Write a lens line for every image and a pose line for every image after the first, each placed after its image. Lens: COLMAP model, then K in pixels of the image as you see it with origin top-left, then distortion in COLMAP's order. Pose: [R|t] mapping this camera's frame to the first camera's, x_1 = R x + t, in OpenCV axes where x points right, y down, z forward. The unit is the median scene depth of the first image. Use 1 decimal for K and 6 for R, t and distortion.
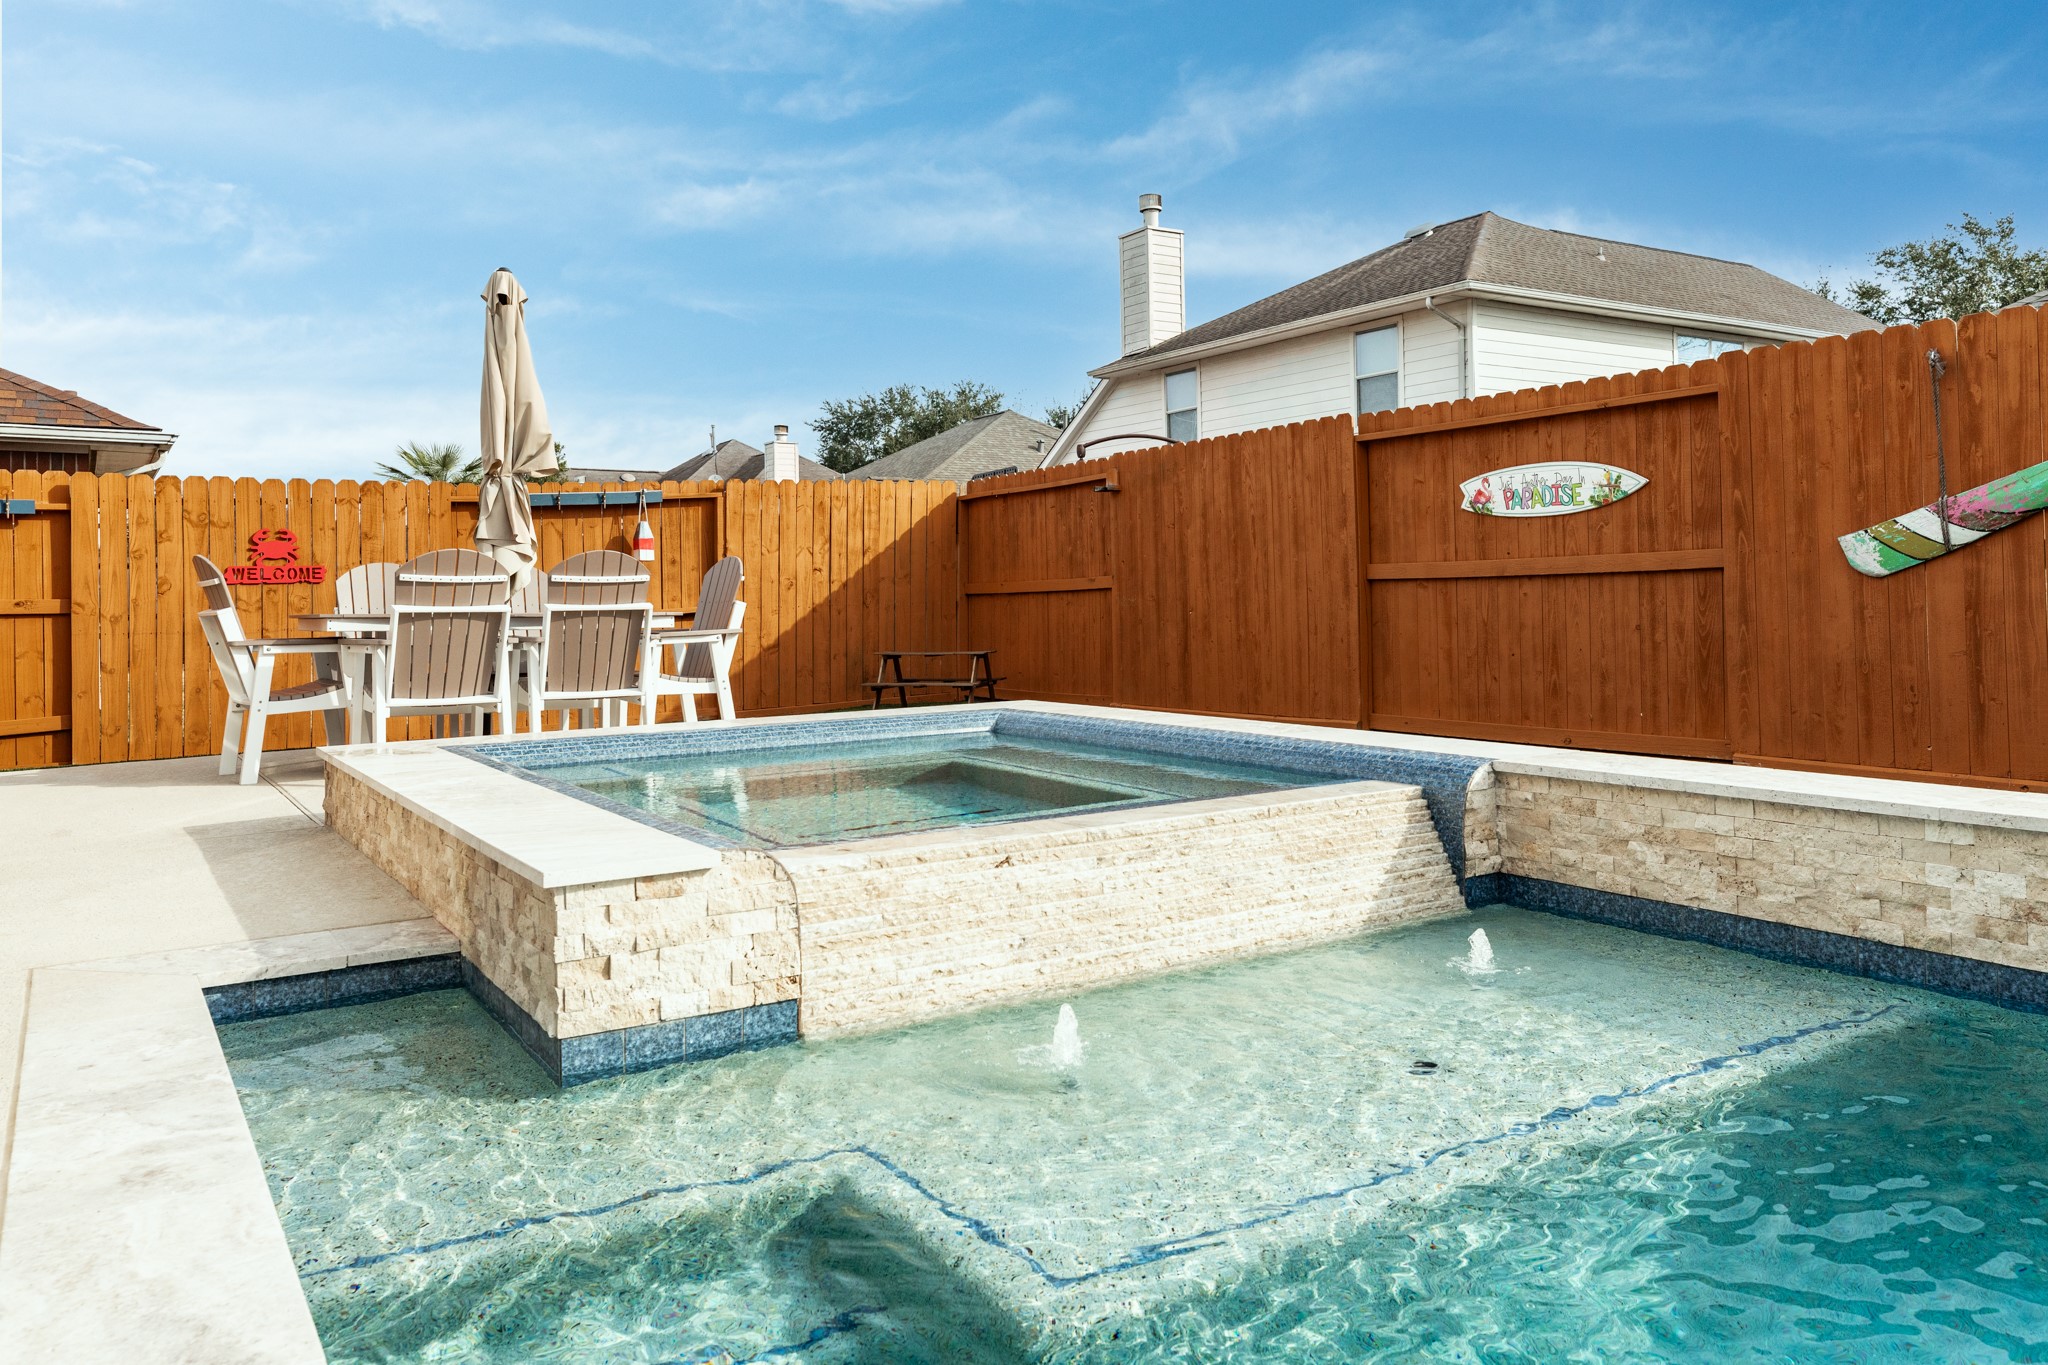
lens RADIAL K [[1440.1, 0, 1022.1], [0, 1440.1, 673.5], [0, 0, 1]] dist [0.019465, -0.001828]
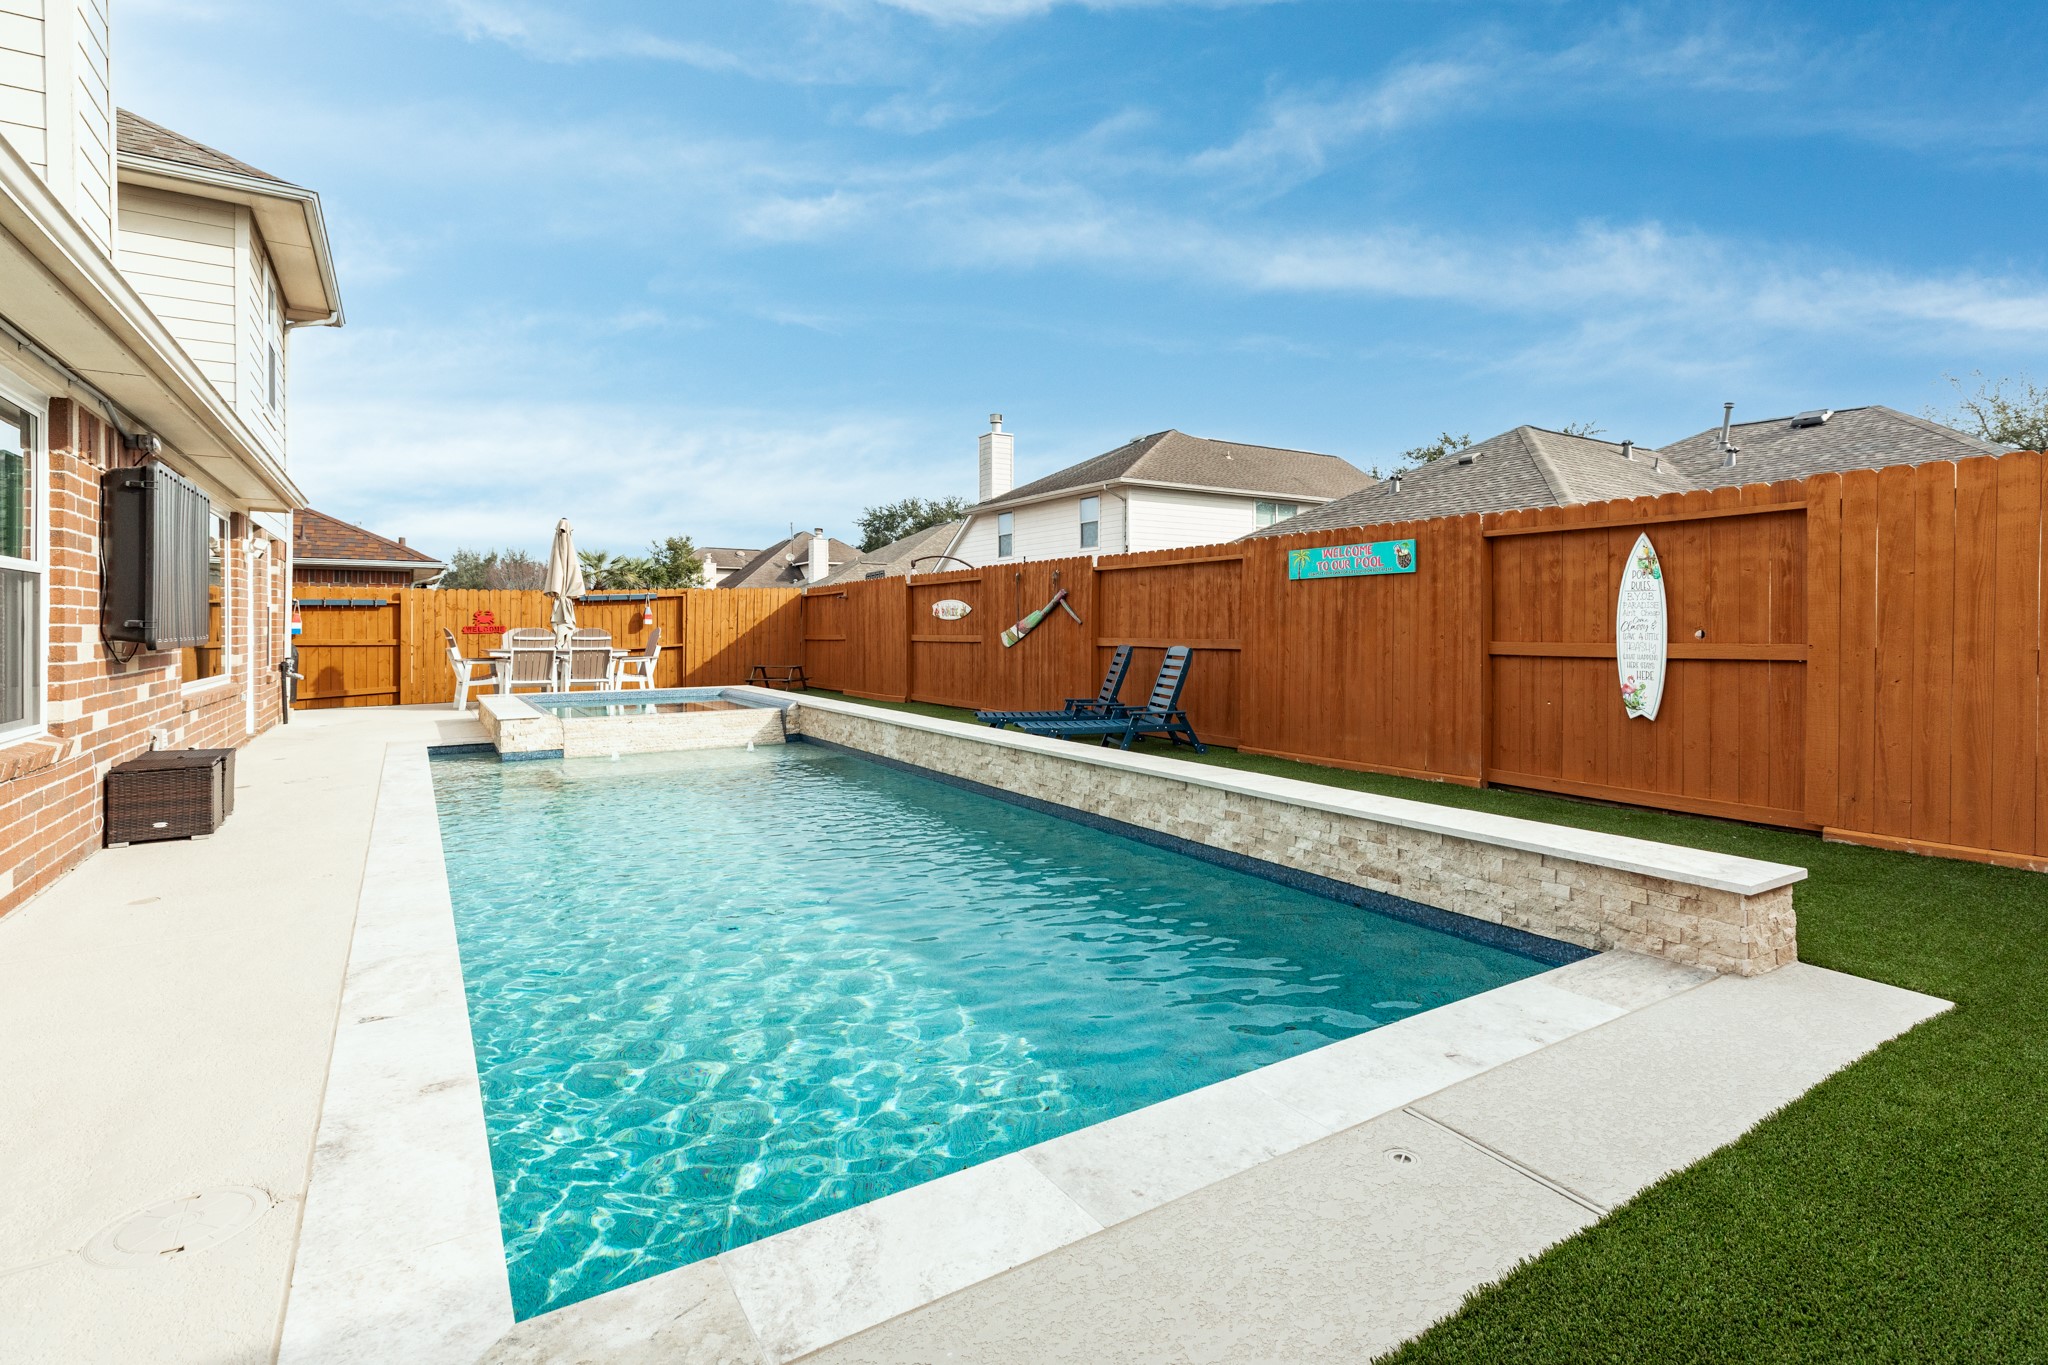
lens RADIAL K [[956.8, 0, 1030.1], [0, 956.8, 687.4], [0, 0, 1]] dist [0.001021, 0.000001]
pose [[0.999861, 0.016621, -0.001636, 0.421991], [-0.016602, 0.999802, 0.010993, -0.004920], [0.001819, -0.010965, 0.999938, -0.630515]]
